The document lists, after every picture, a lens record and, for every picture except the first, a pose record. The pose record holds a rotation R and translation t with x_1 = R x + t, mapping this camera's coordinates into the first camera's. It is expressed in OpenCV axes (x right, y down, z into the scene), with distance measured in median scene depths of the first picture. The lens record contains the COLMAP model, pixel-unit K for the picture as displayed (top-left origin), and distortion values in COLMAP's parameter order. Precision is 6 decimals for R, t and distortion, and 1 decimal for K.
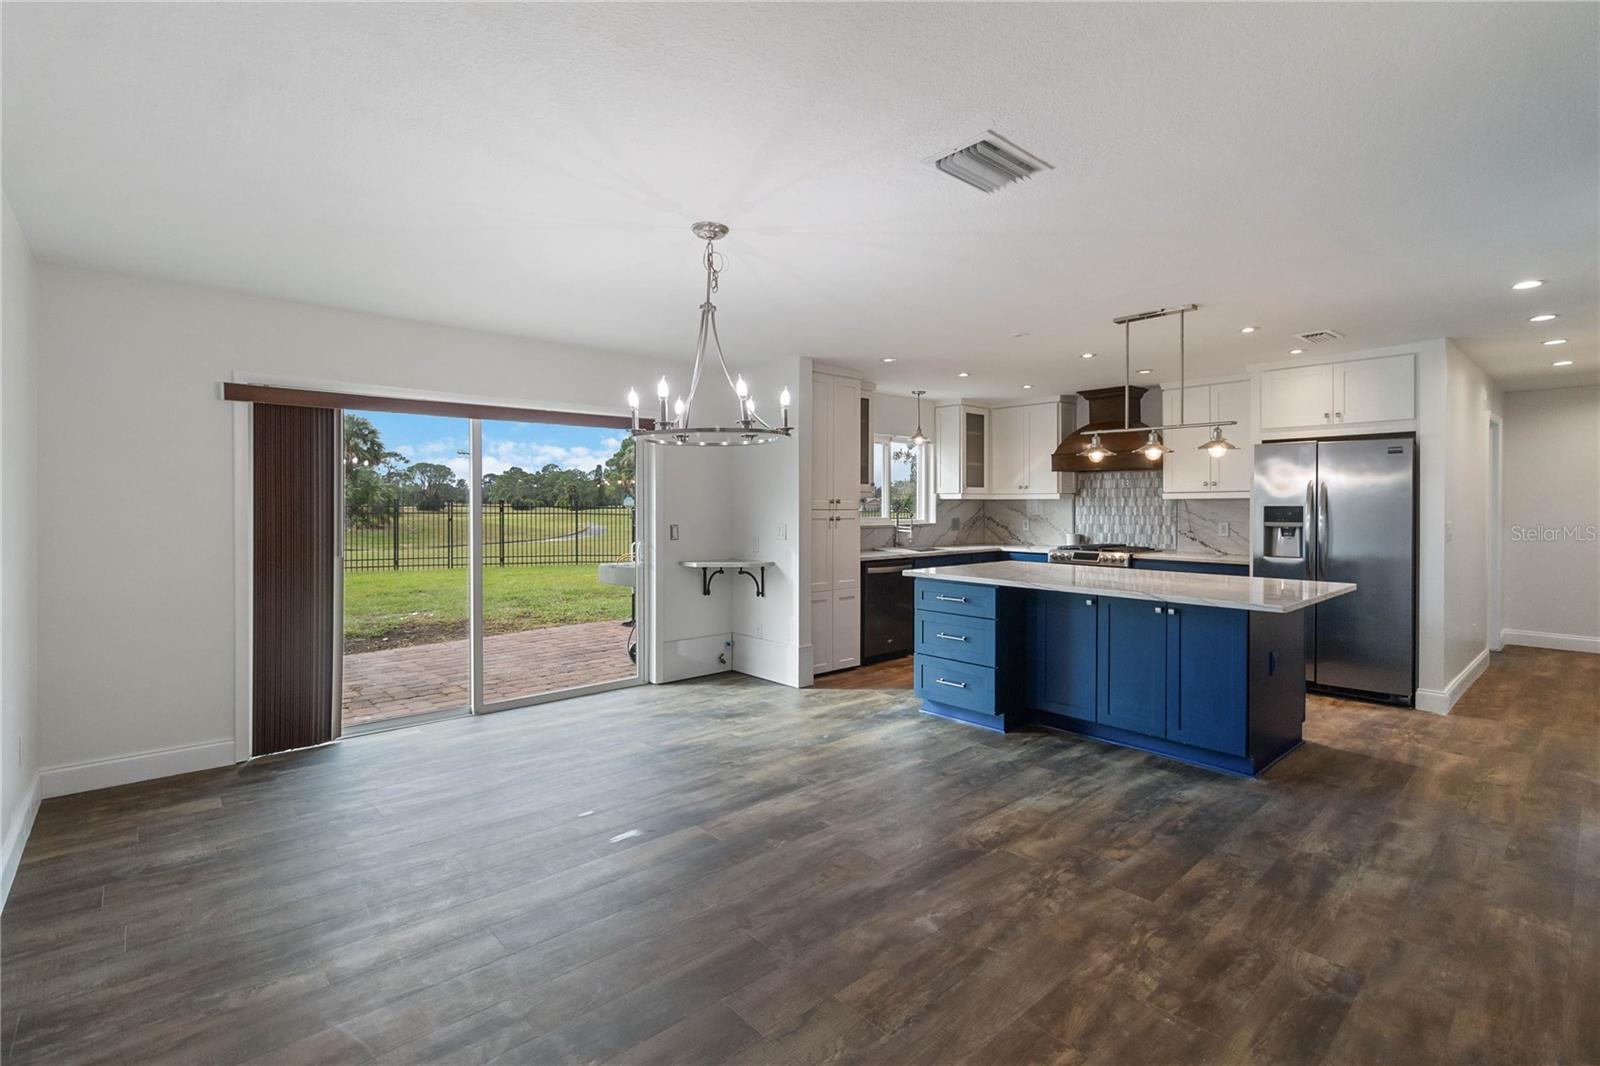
lens RADIAL K [[734.9, 0, 813.2], [0, 734.9, 509.7], [0, 0, 1]] dist [0.001365, 0.000697]
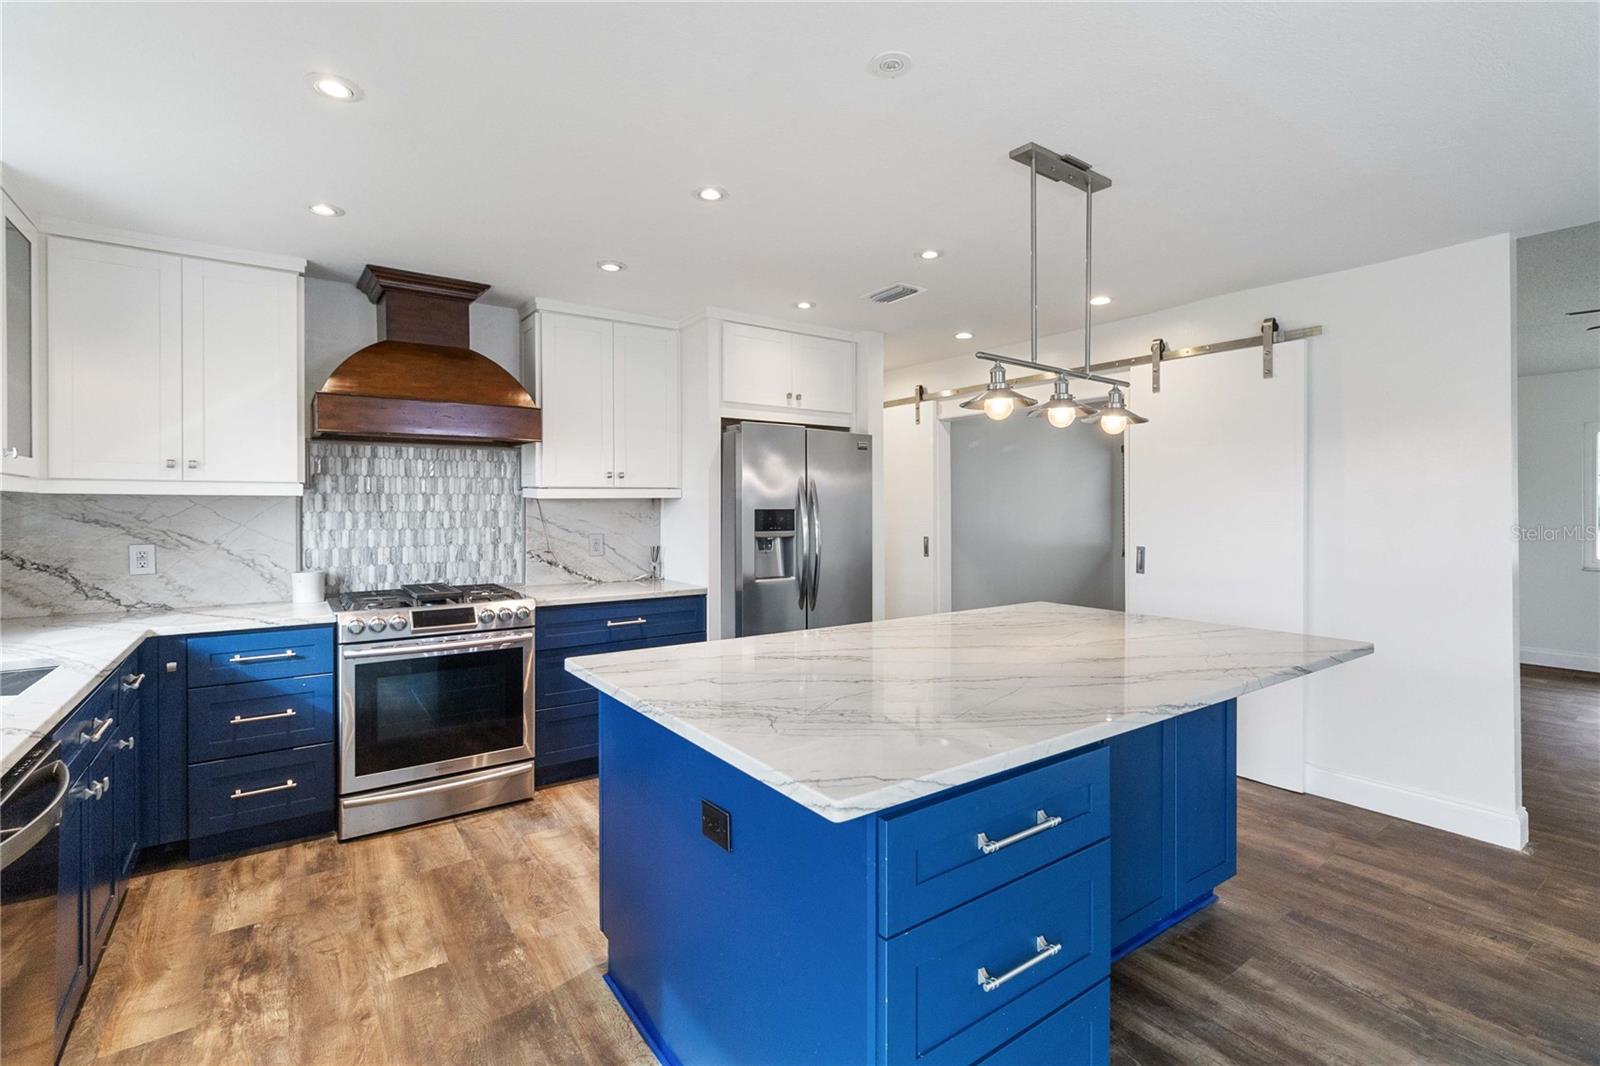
lens RADIAL K [[734.9, 0, 813.2], [0, 734.9, 509.7], [0, 0, 1]] dist [0.001365, 0.000697]
pose [[0.112592, -0.002644, 0.993638, -0.112590], [0.008917, 0.999959, 0.001651, -0.006782], [-0.993601, 0.008675, 0.112611, 1.074138]]
